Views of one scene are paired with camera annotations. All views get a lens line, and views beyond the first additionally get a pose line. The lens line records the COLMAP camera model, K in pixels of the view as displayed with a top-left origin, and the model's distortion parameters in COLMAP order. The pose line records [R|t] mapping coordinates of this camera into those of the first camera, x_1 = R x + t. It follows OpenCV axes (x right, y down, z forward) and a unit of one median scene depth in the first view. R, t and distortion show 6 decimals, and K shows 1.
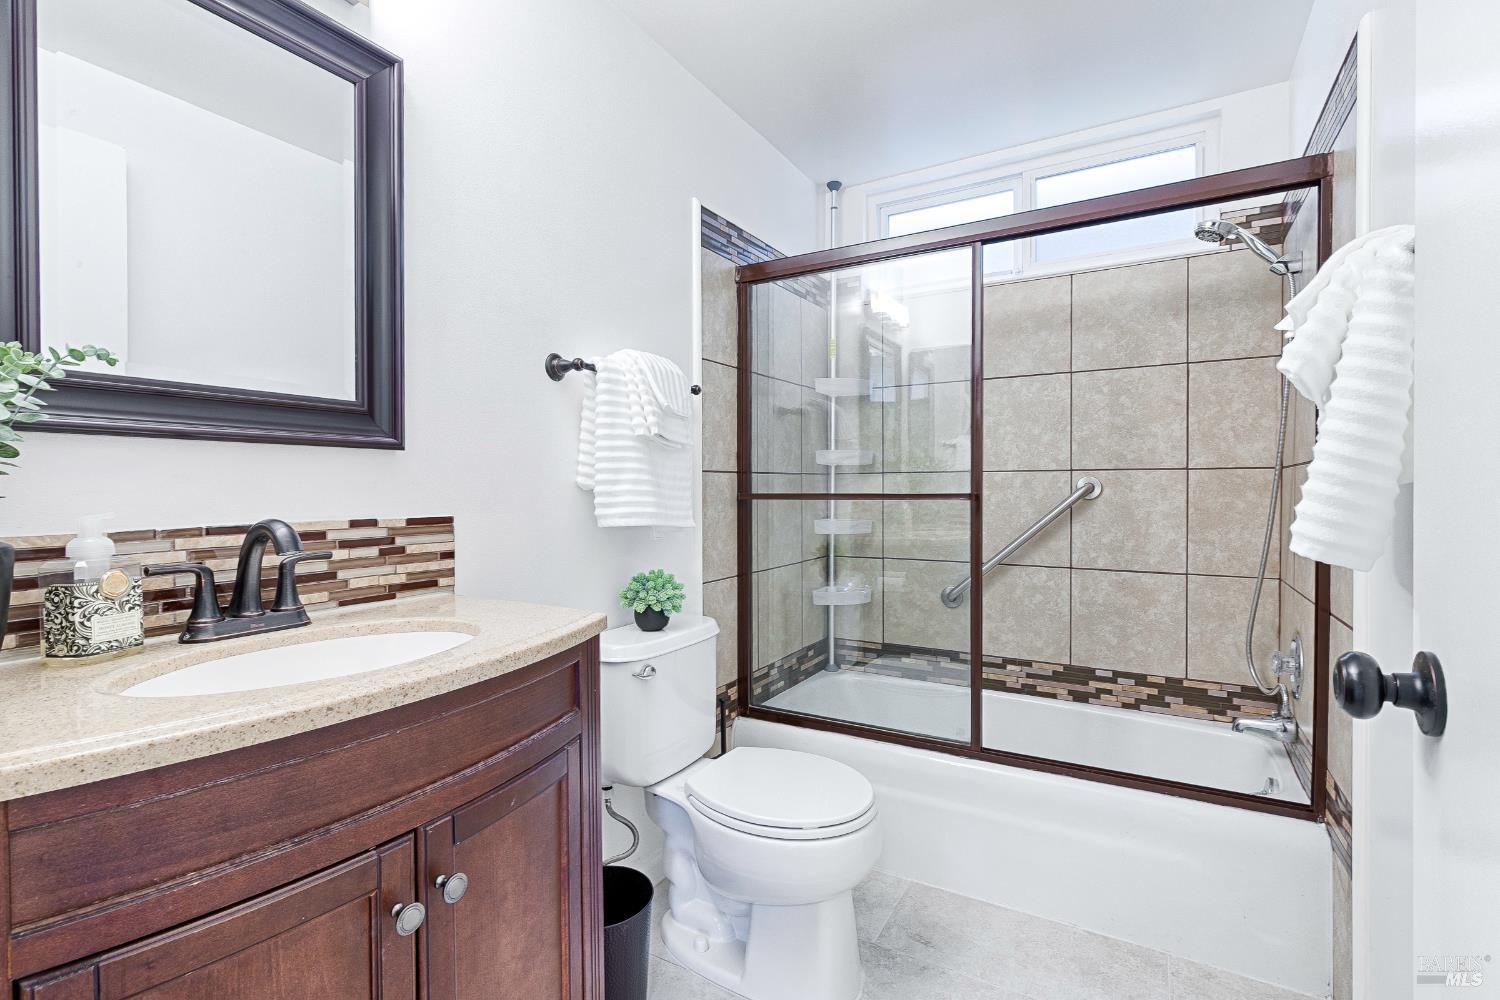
lens RADIAL K [[694.5, 0, 750.0], [0, 694.5, 500.0], [0, 0, 1]] dist [-0.001983, -0.000400]
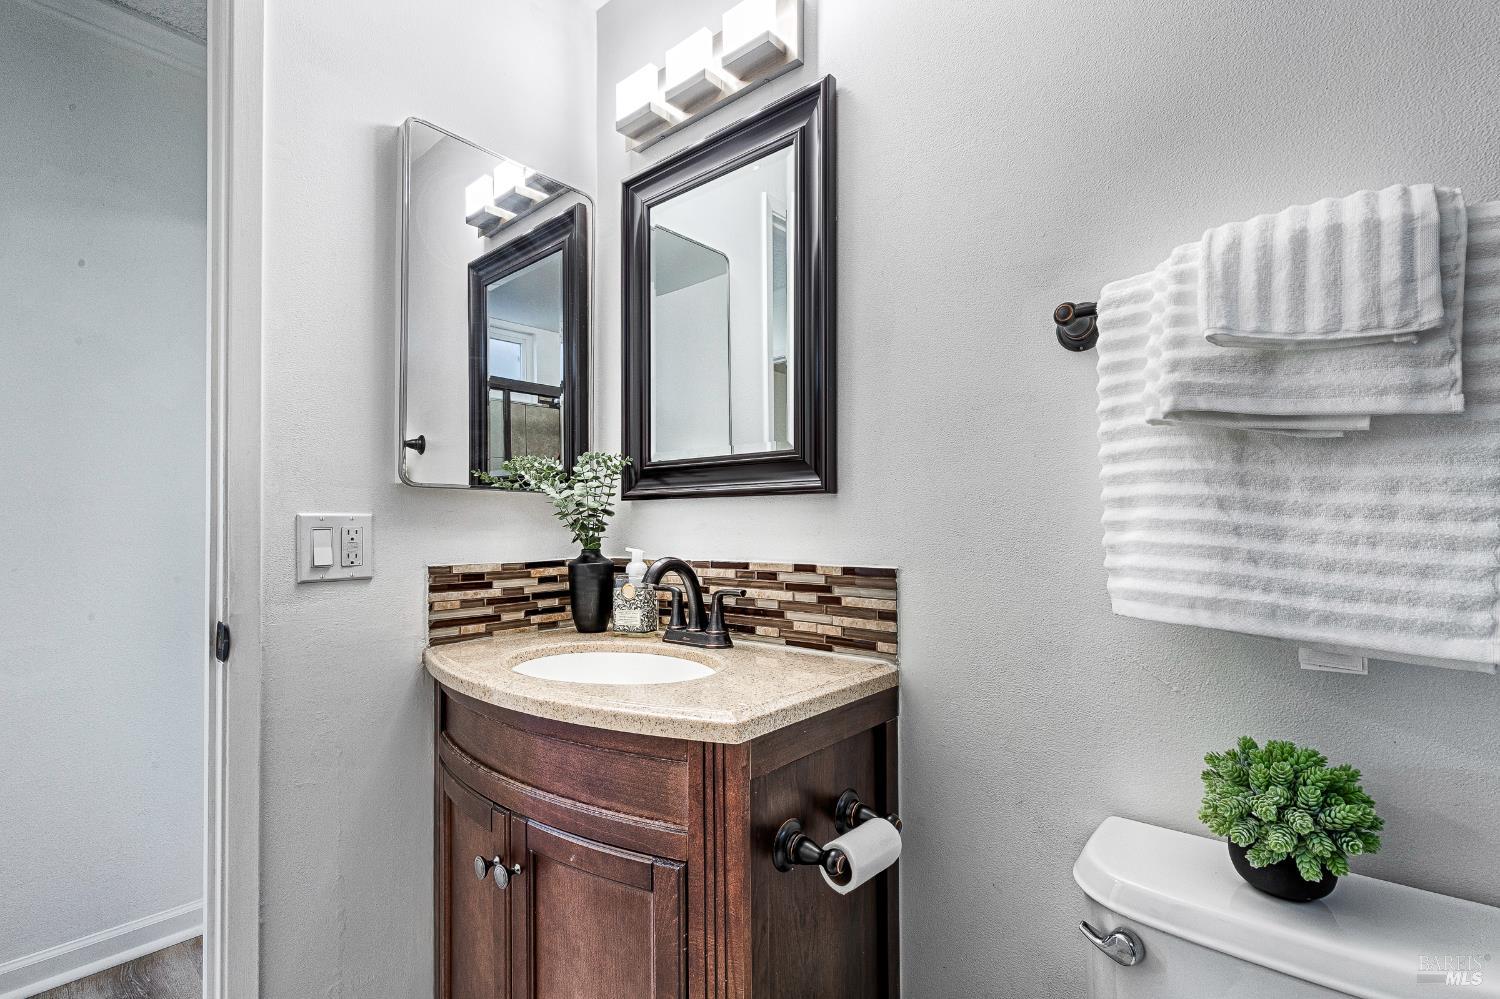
lens RADIAL K [[691.9, 0, 749.1], [0, 691.9, 518.5], [0, 0, 1]] dist [0.000064, -0.000073]
pose [[-0.175014, -0.007441, -0.984538, 0.435213], [-0.016158, 0.999858, -0.004685, -0.031901], [0.984433, 0.015088, -0.175110, 1.059929]]
